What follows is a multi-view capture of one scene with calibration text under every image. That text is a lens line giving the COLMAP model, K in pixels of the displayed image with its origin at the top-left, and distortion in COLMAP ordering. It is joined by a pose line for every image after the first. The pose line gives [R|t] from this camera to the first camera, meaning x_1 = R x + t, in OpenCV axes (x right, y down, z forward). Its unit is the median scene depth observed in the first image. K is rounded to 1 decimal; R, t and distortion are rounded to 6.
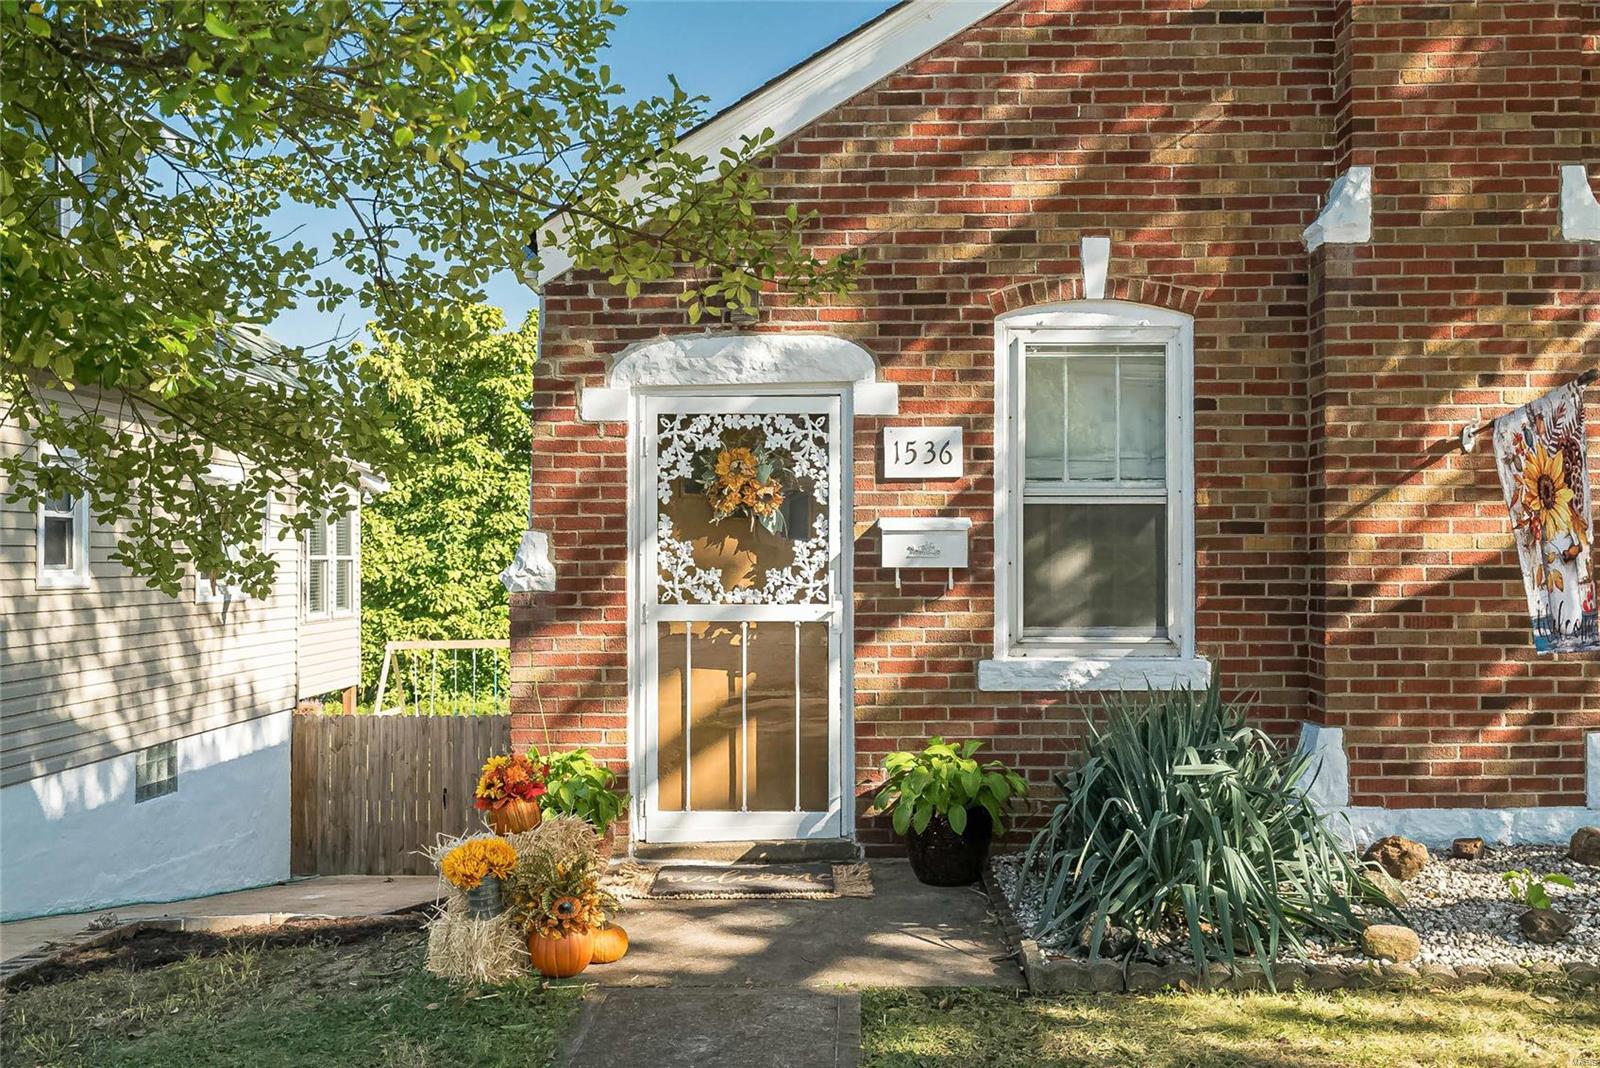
lens RADIAL K [[1475.7, 0, 800.0], [0, 1475.7, 522.7], [0, 0, 1]] dist [0.005303, 0.001379]
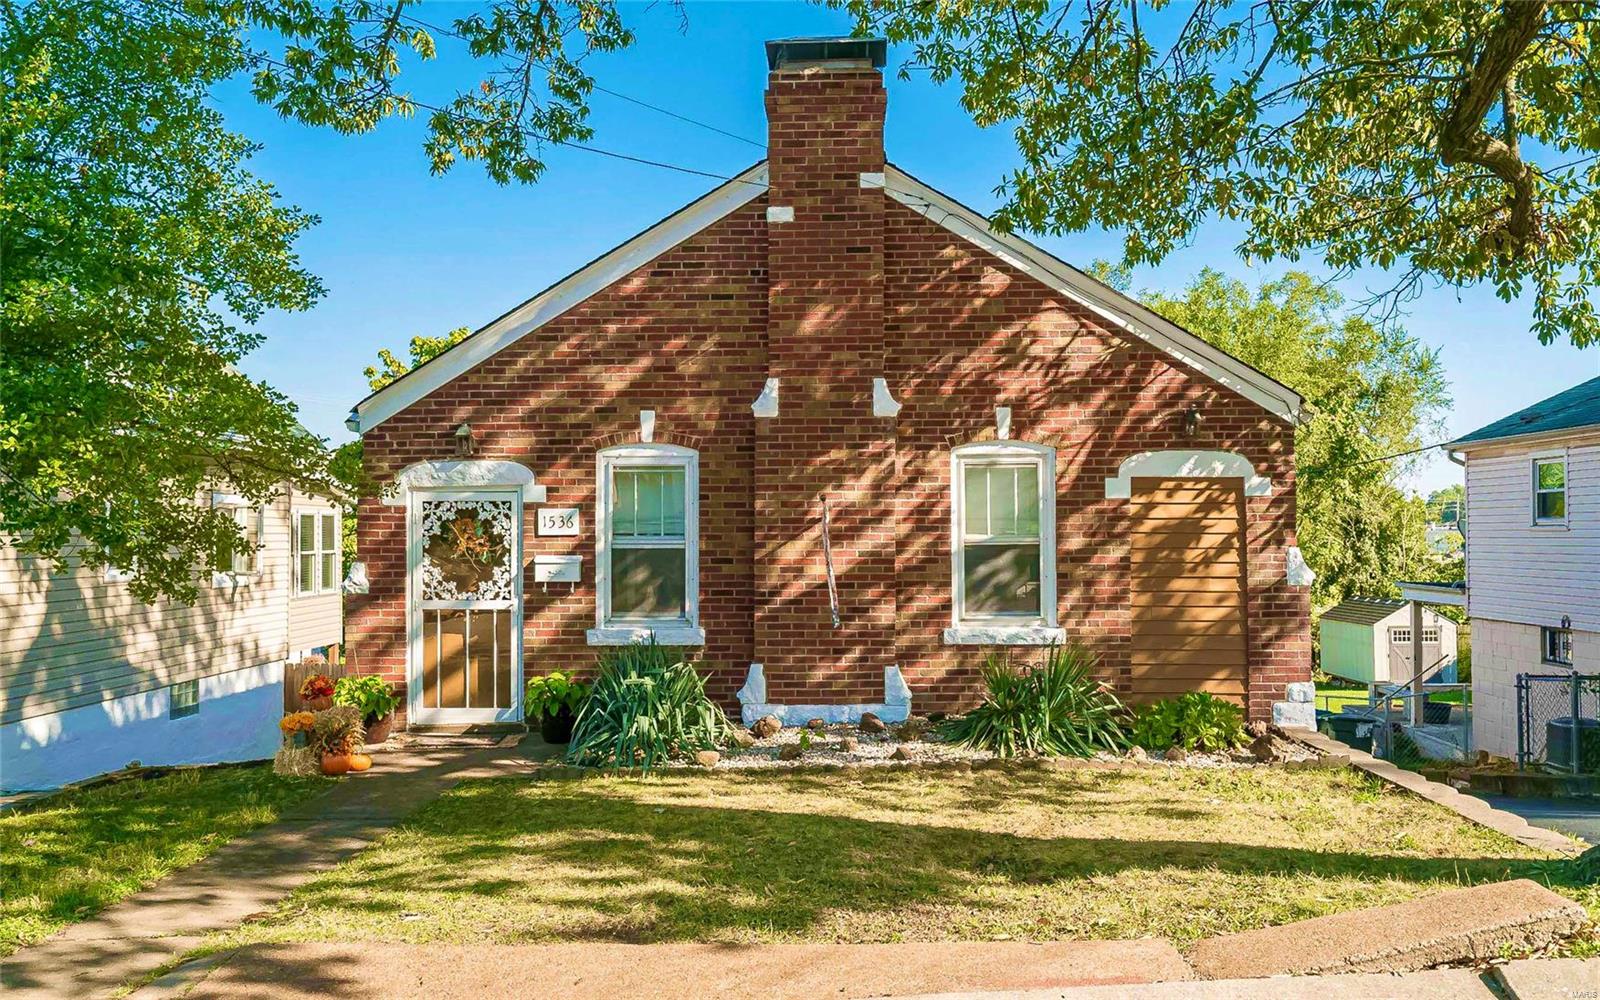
lens RADIAL K [[1313.1, 0, 800.0], [0, 1313.1, 500.0], [0, 0, 1]] dist [-0.002157, -0.002081]
pose [[1.000000, -0.000486, -0.000184, 0.398144], [0.000486, 0.999998, 0.001935, -0.079011], [0.000183, -0.001935, 0.999998, -0.713876]]
